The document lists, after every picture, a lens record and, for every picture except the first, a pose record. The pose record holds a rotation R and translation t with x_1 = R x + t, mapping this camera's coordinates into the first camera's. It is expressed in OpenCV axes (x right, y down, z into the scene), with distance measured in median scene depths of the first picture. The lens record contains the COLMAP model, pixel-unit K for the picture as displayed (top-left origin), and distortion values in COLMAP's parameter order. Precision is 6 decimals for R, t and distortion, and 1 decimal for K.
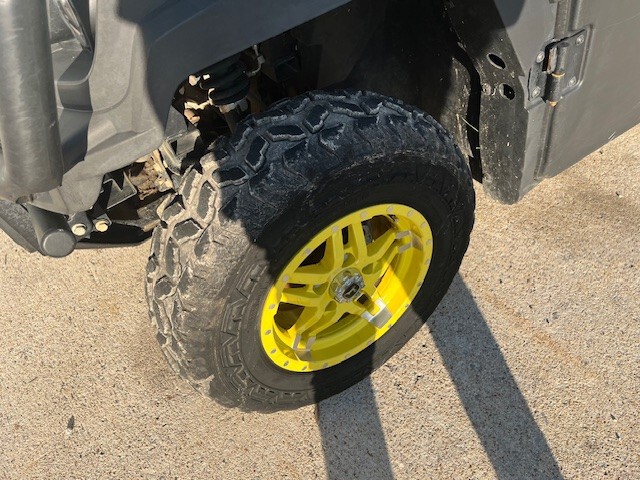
lens RADIAL K [[485.7, 0, 320.0], [0, 485.7, 240.0], [0, 0, 1]] dist [0.082785, -0.115988]
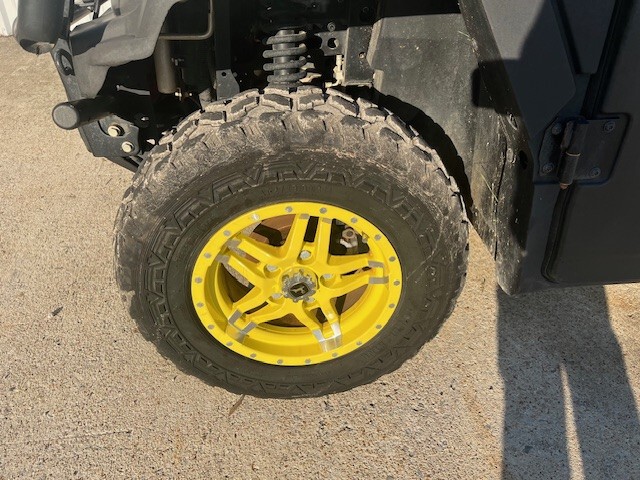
lens RADIAL K [[485.7, 0, 320.0], [0, 485.7, 240.0], [0, 0, 1]] dist [0.082785, -0.115988]
pose [[0.870320, 0.398272, -0.289693, 0.384714], [-0.438777, 0.894190, -0.088871, 0.090887], [0.223646, 0.204457, 0.952985, 0.049691]]
